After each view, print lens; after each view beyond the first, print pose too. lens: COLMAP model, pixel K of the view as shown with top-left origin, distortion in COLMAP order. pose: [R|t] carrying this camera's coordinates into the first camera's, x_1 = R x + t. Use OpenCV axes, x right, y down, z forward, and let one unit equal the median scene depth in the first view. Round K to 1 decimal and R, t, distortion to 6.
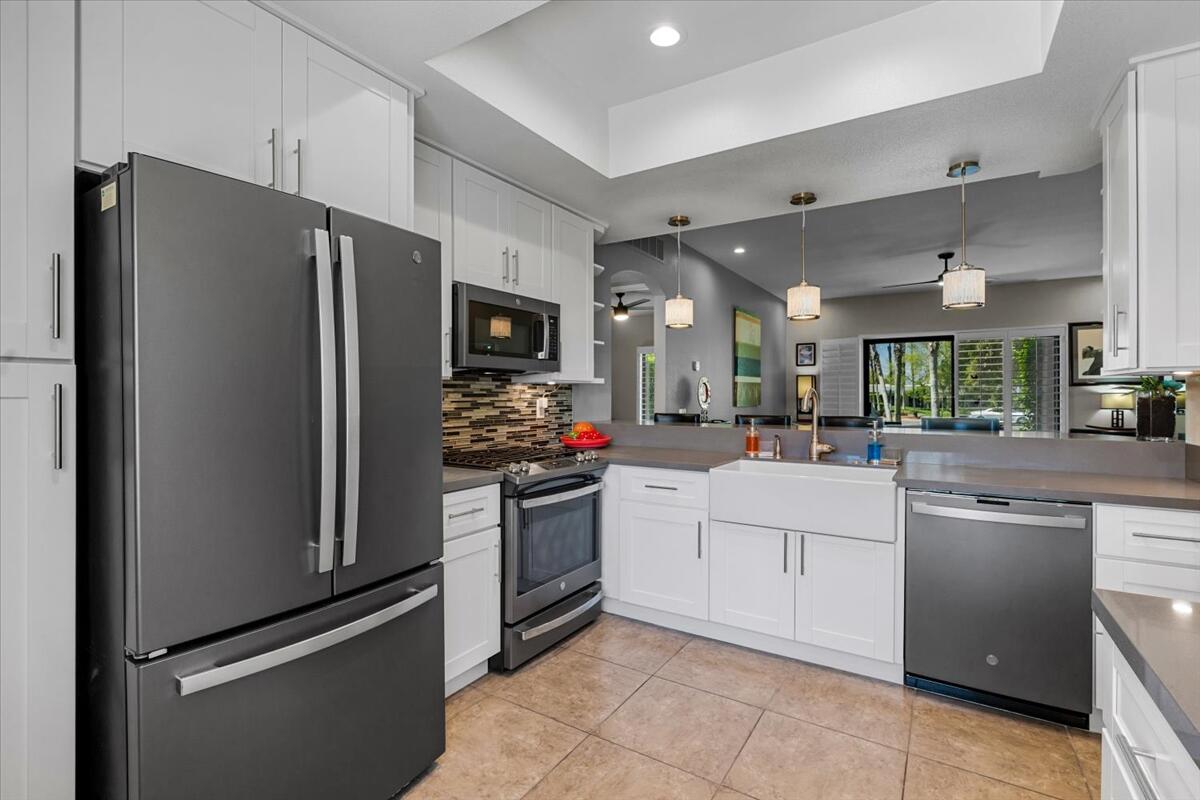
lens RADIAL K [[552.9, 0, 603.7], [0, 552.9, 394.6], [0, 0, 1]] dist [-0.002307, 0.000560]
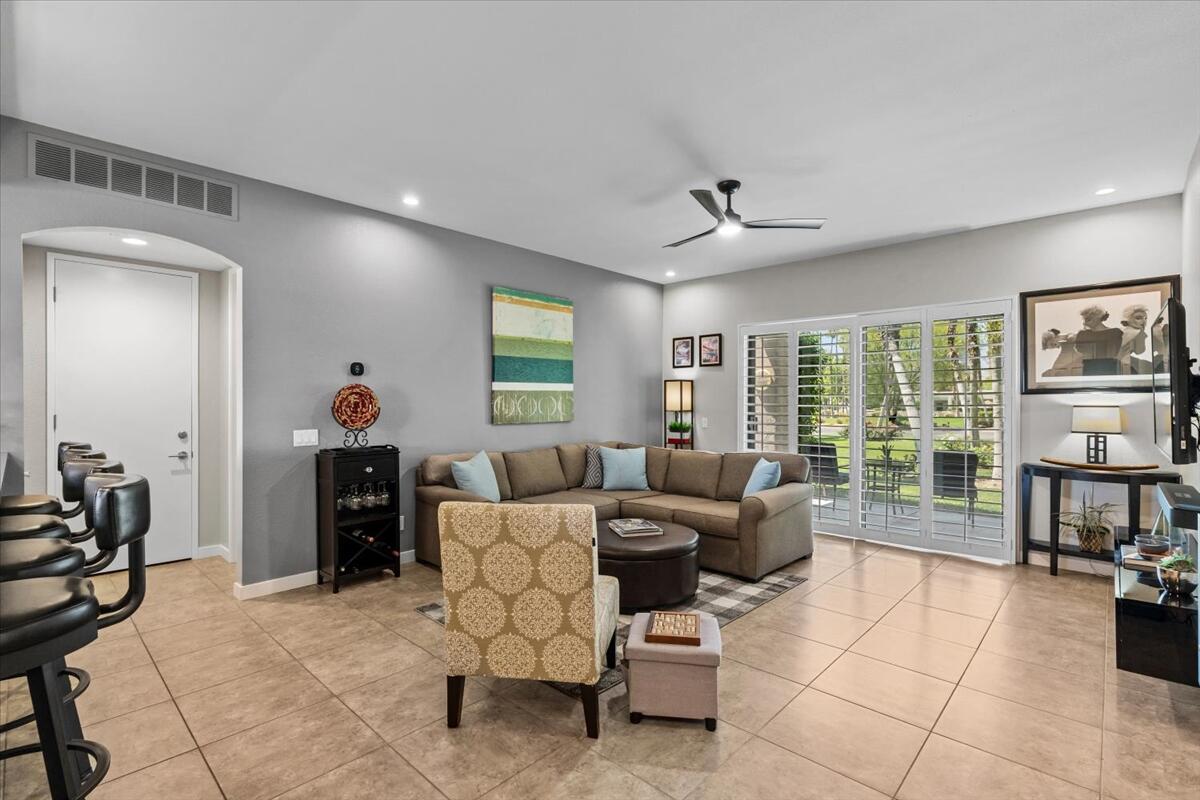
lens RADIAL K [[552.9, 0, 602.8], [0, 552.9, 404.7], [0, 0, 1]] dist [-0.002307, 0.000560]
pose [[0.981707, 0.000731, -0.190394, 0.522521], [0.000586, 0.999976, 0.006858, -0.008955], [0.190395, -0.006844, 0.981684, 0.314257]]
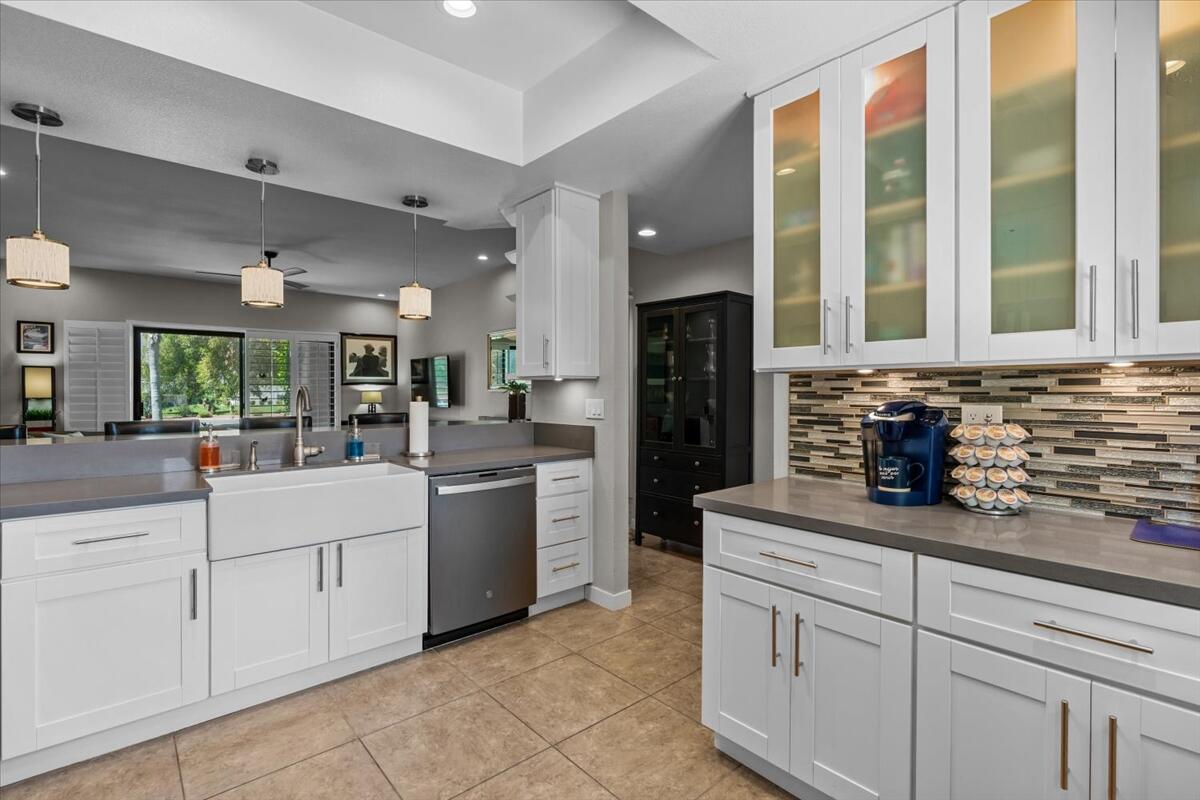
lens RADIAL K [[552.9, 0, 611.2], [0, 552.9, 394.0], [0, 0, 1]] dist [-0.002307, 0.000560]
pose [[0.279352, -0.005266, 0.960174, -0.147524], [0.002572, 0.999985, 0.004736, -0.000835], [-0.960185, 0.001146, 0.279362, 0.108812]]
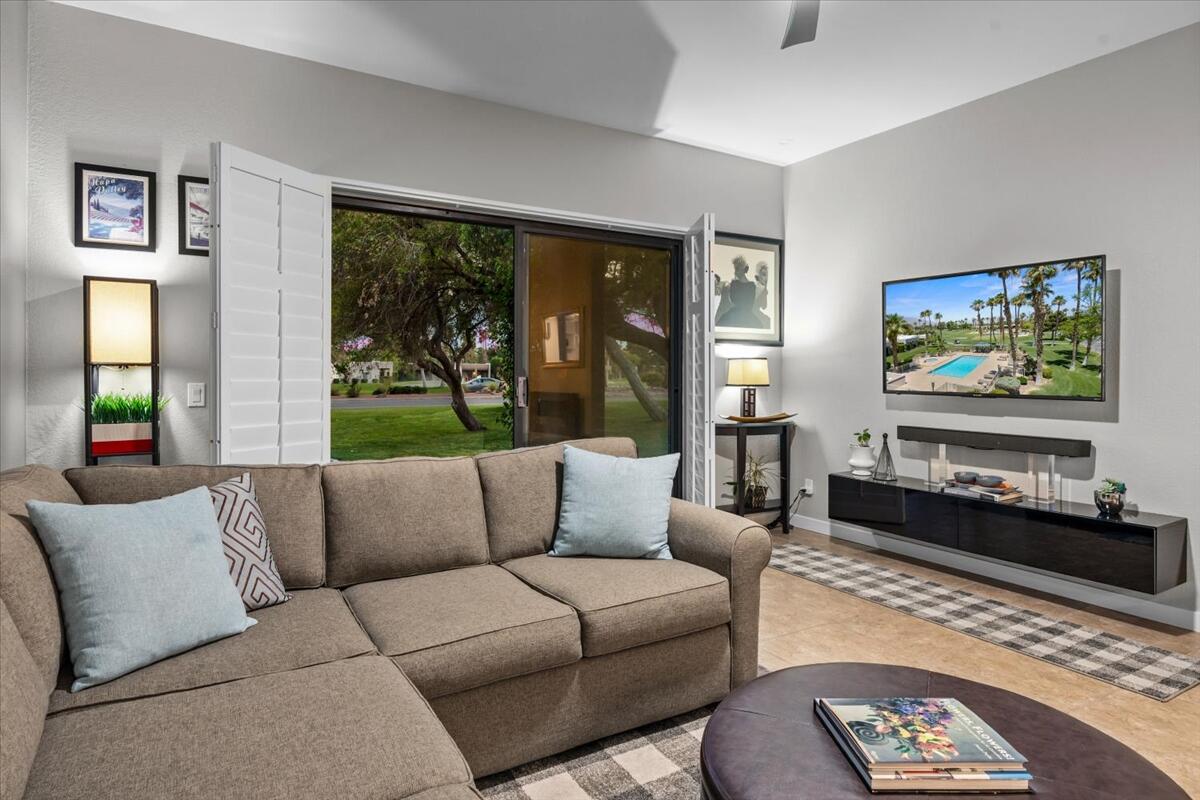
lens RADIAL K [[671.8, 0, 608.8], [0, 671.8, 380.2], [0, 0, 1]] dist [0.002069, -0.000086]
pose [[0.459433, -0.004999, 0.888198, 0.230574], [-0.001345, 0.999979, 0.006324, 0.015727], [-0.888211, -0.004100, 0.459417, 0.808482]]
